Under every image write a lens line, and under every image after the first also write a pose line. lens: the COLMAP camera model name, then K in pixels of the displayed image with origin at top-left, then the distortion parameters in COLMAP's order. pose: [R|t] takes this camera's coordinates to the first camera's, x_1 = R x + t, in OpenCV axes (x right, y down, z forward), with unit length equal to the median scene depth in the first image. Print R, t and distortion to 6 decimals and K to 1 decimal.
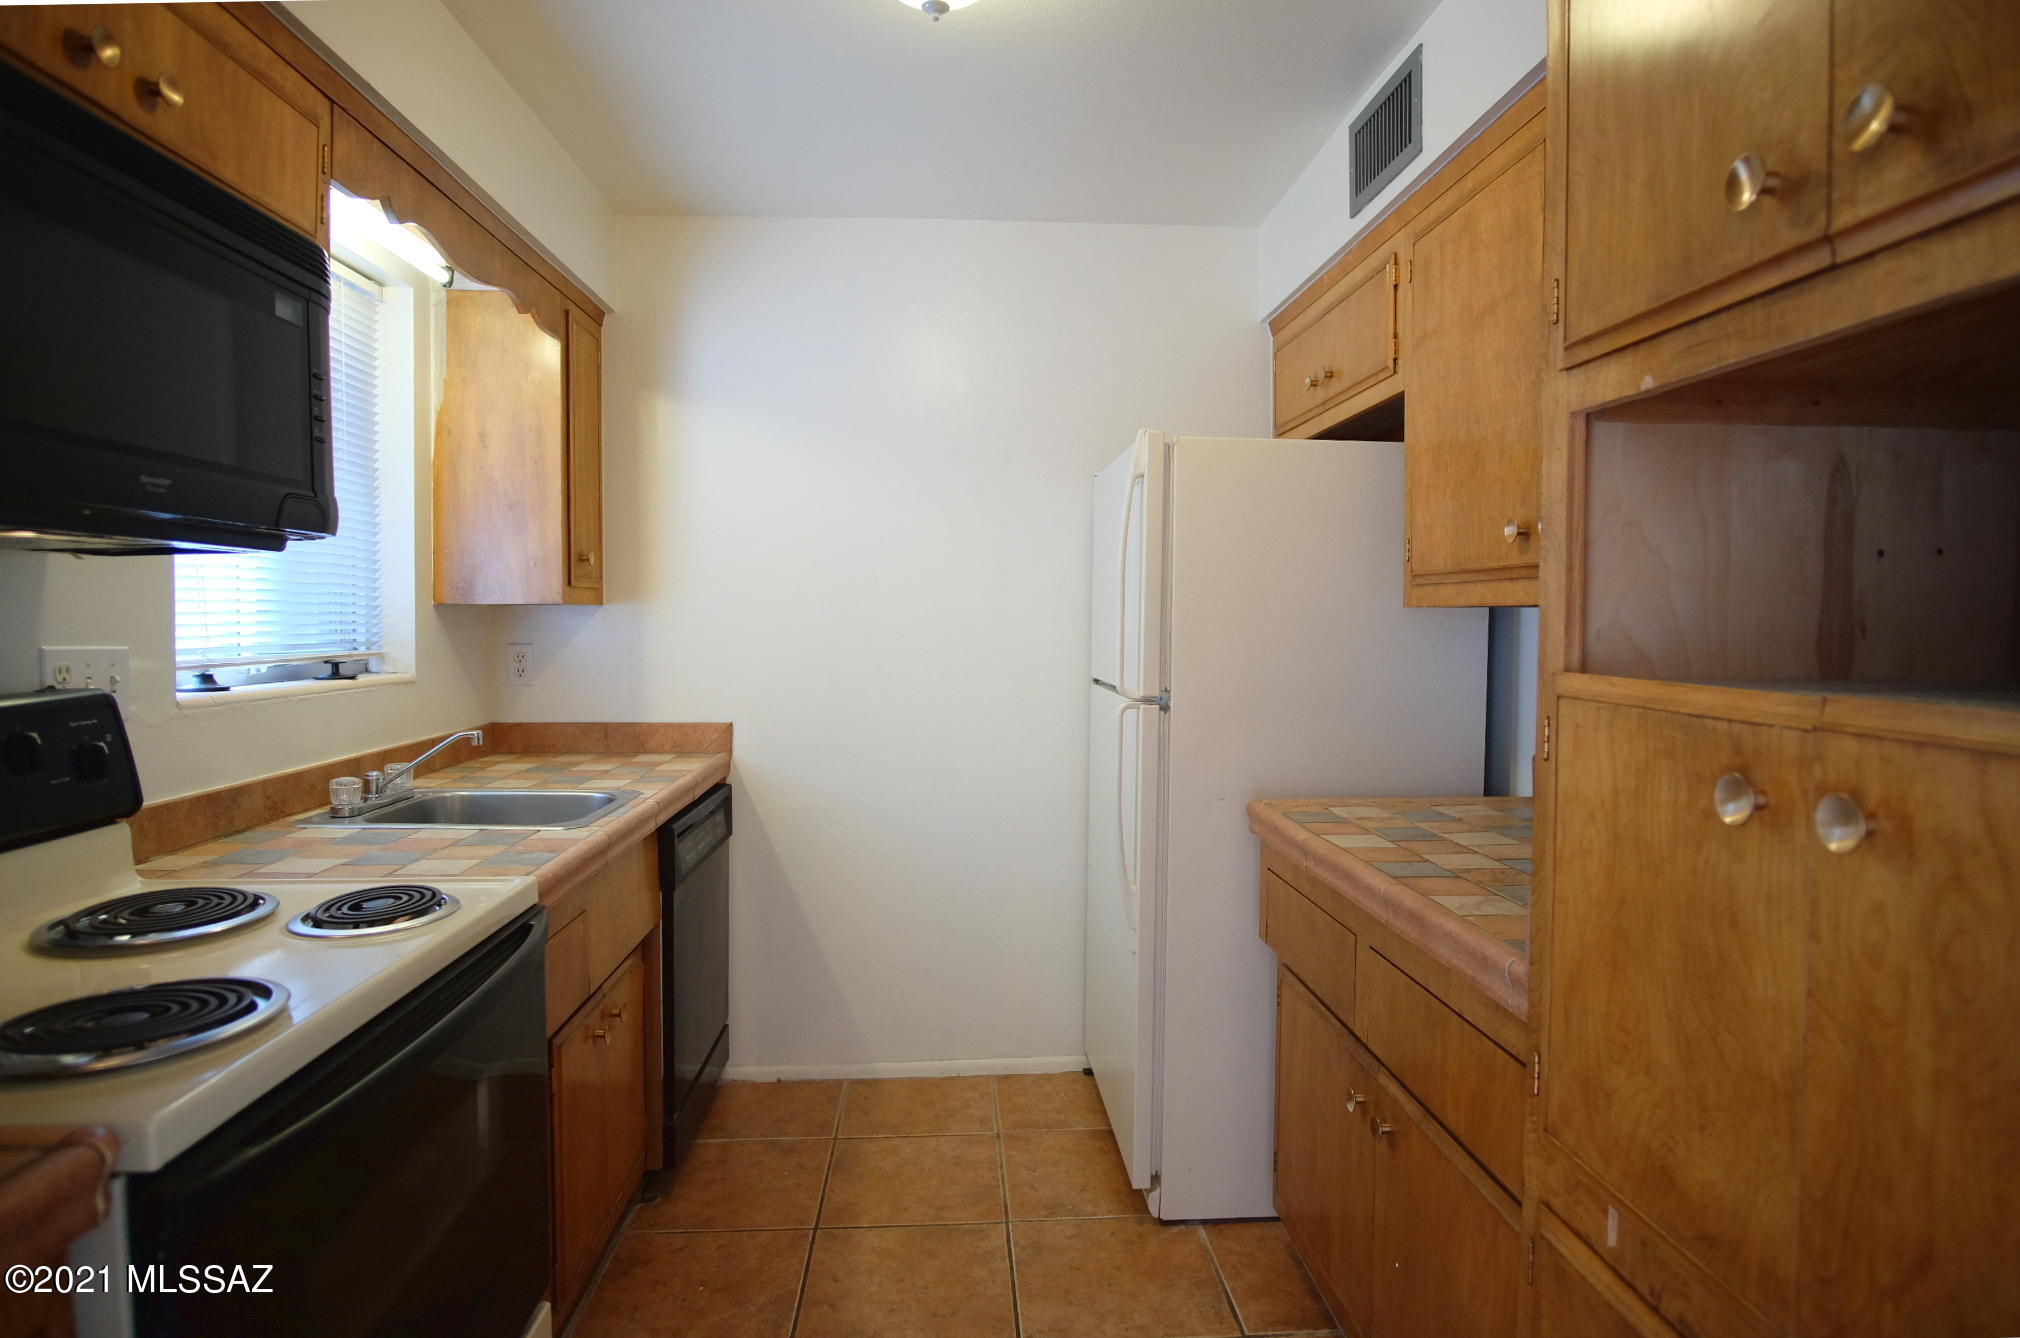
lens RADIAL K [[1103.6, 0, 1010.0], [0, 1103.6, 669.0], [0, 0, 1]] dist [-0.022846, -0.000589]
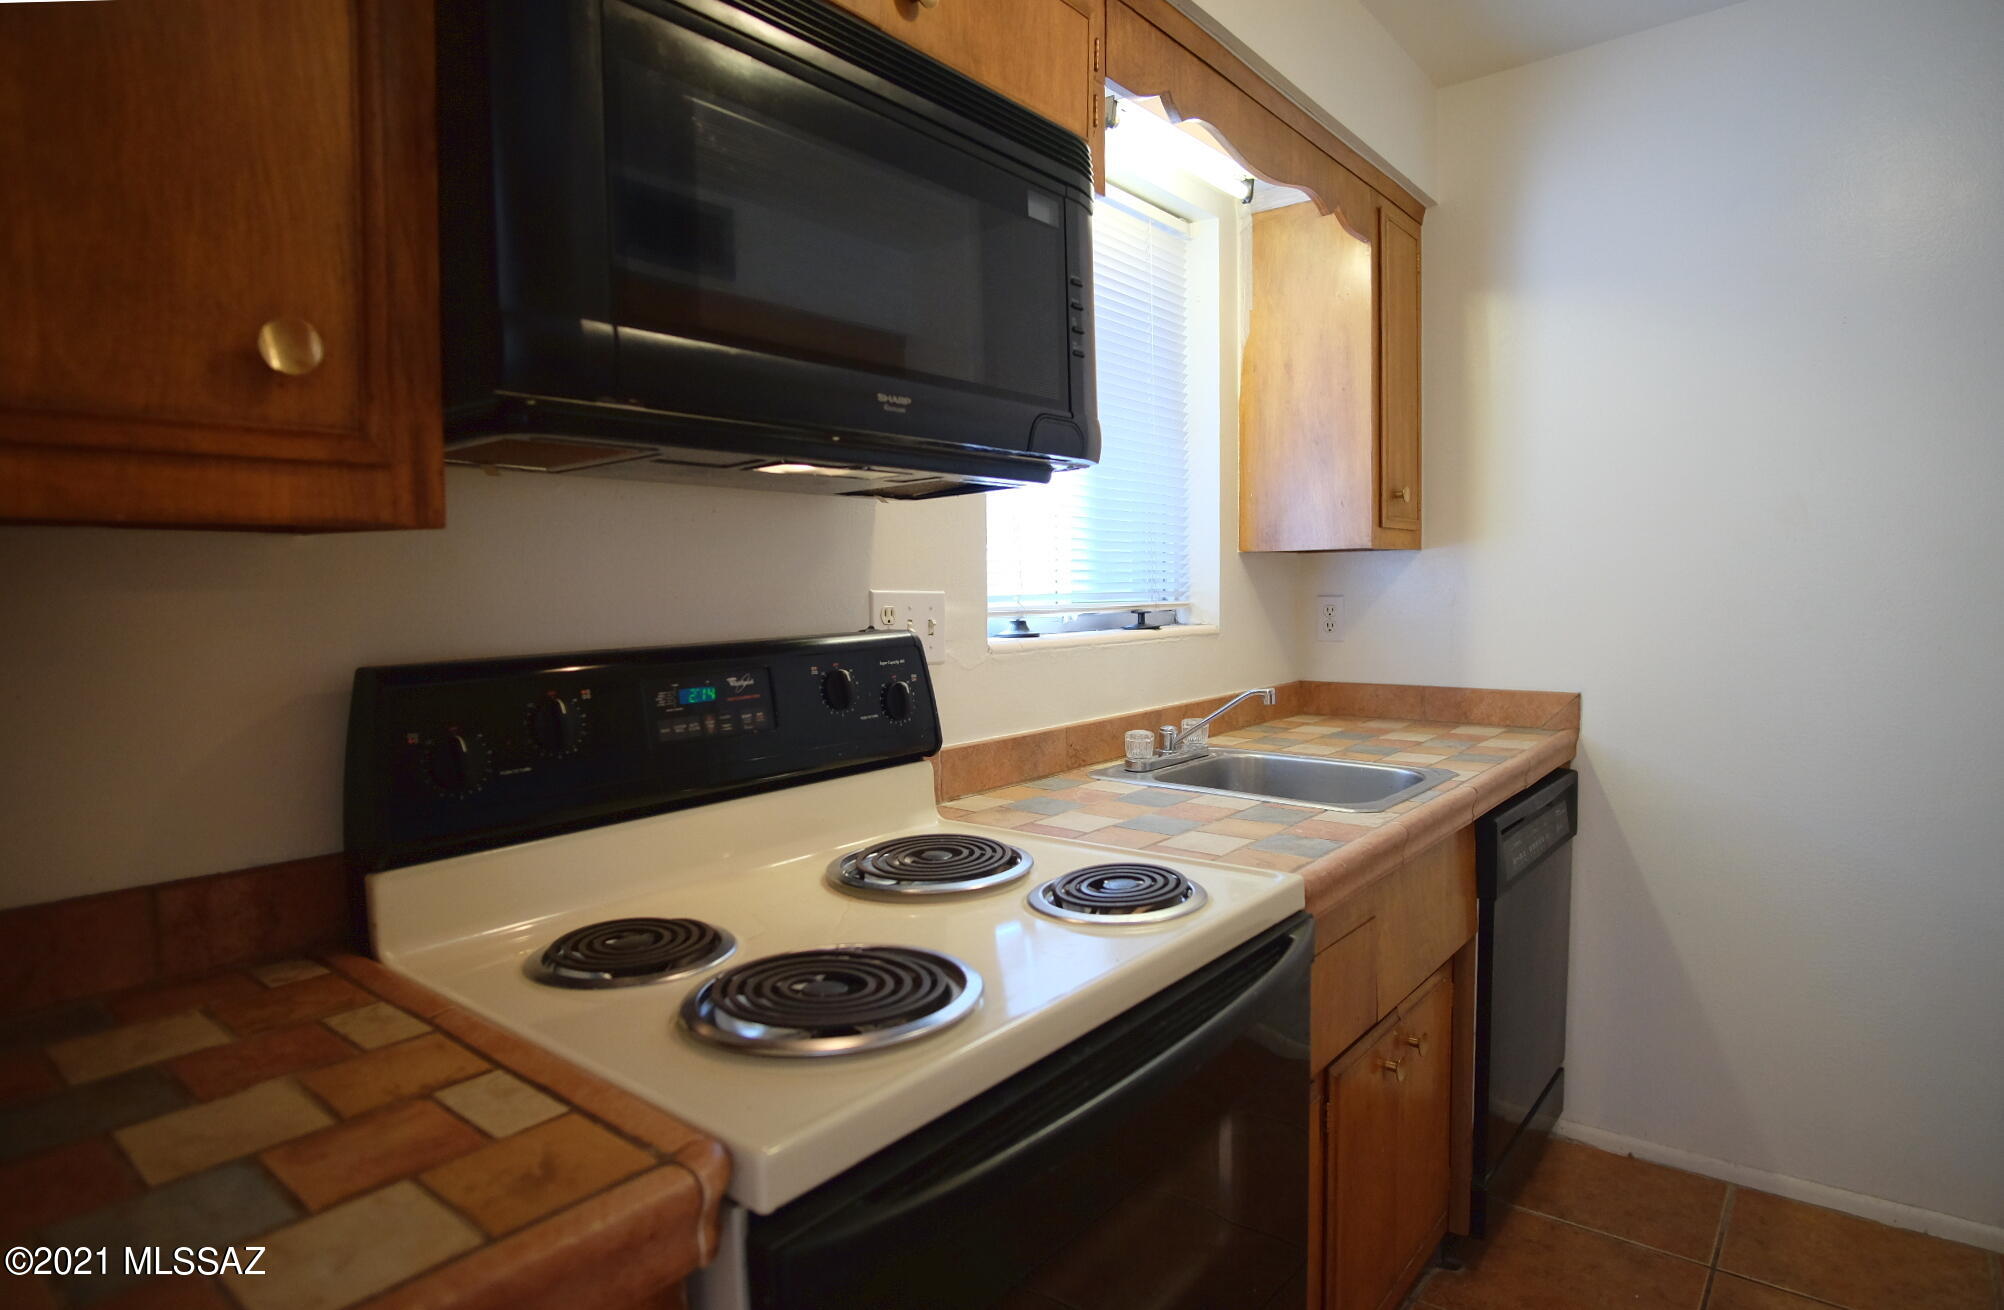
lens RADIAL K [[1101.7, 0, 1004.7], [0, 1101.7, 641.4], [0, 0, 1]] dist [-0.037711, 0.013085]
pose [[0.741246, 0.018995, -0.670964, -0.054228], [-0.013660, 0.999819, 0.013214, 0.011035], [0.671094, -0.000630, 0.741372, 0.229755]]
